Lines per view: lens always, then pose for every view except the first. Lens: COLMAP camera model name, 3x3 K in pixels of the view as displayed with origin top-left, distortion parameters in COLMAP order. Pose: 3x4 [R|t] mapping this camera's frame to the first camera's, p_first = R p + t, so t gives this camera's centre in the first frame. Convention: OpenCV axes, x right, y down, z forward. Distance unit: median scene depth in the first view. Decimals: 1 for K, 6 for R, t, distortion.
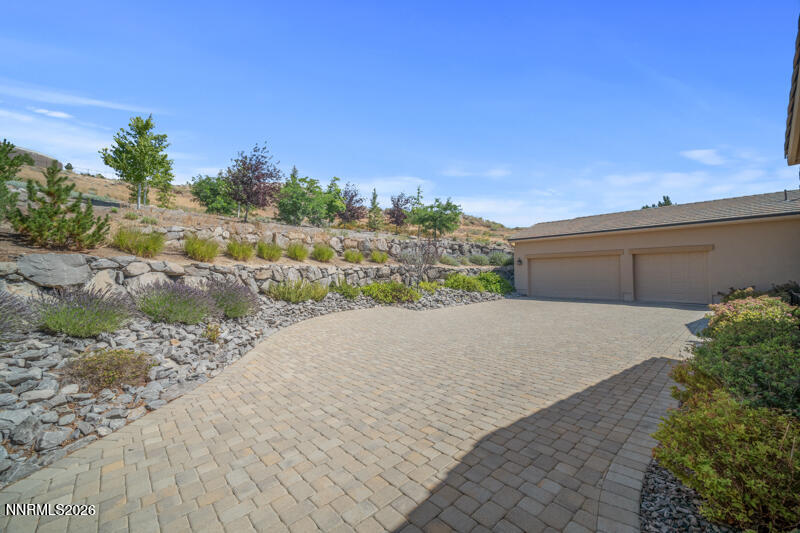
lens RADIAL K [[315.2, 0, 399.1], [0, 315.2, 264.6], [0, 0, 1]] dist [-0.001046, 0.000188]
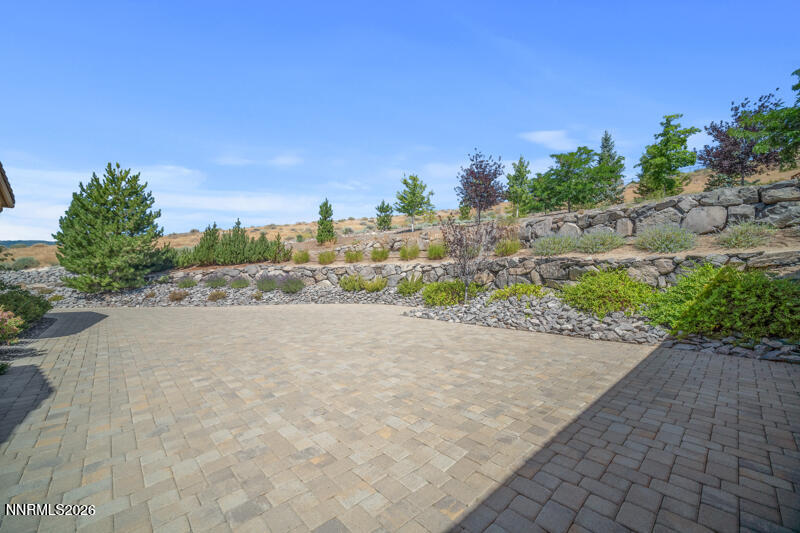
lens RADIAL K [[315.2, 0, 395.4], [0, 315.2, 264.5], [0, 0, 1]] dist [-0.001046, 0.000188]
pose [[0.003083, -0.023097, -0.999728, 0.802967], [0.026405, 0.999387, -0.023008, 0.028728], [0.999647, -0.026326, 0.003691, 0.885868]]
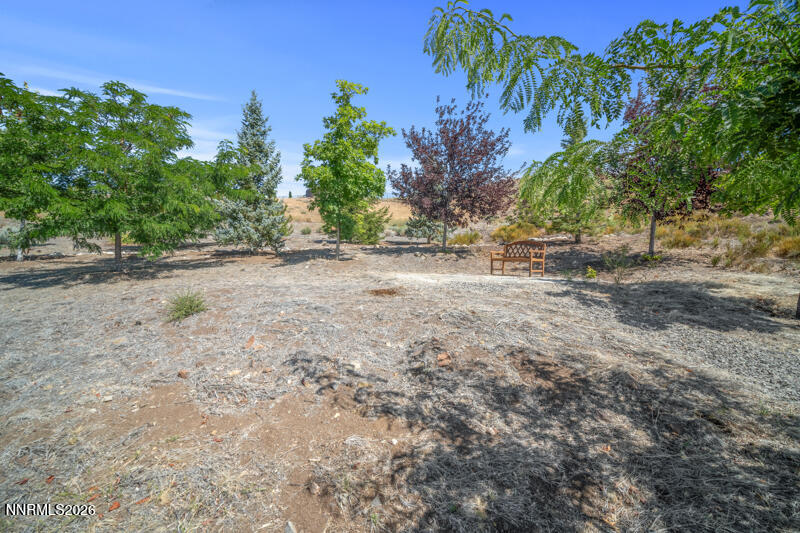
lens RADIAL K [[315.2, 0, 394.8], [0, 315.2, 267.9], [0, 0, 1]] dist [-0.001046, 0.000188]
pose [[0.654765, 0.002300, -0.755829, 0.093343], [0.011385, 0.999852, 0.012906, -0.216401], [0.755747, -0.017056, 0.654641, 1.650549]]
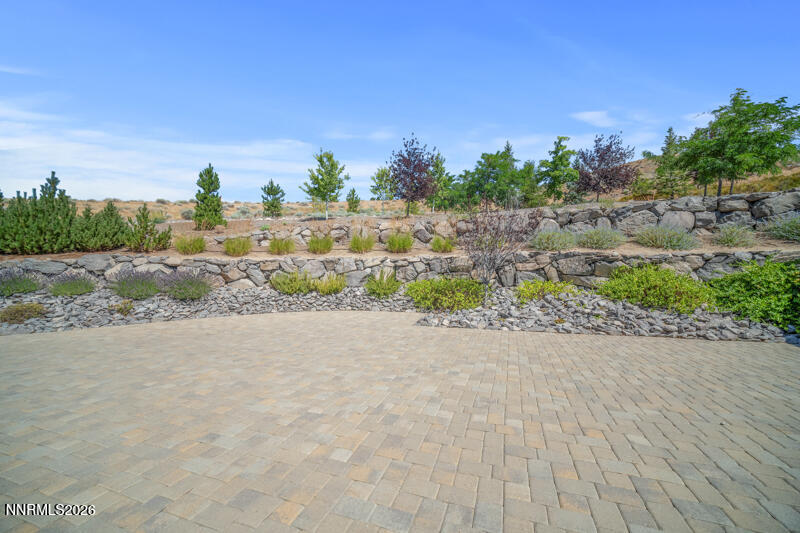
lens RADIAL K [[315.2, 0, 396.1], [0, 315.2, 265.7], [0, 0, 1]] dist [-0.001046, 0.000188]
pose [[0.464981, -0.007419, -0.885290, 0.527853], [0.020943, 0.999777, 0.002622, 0.025253], [0.885073, -0.019760, 0.465032, 0.611306]]
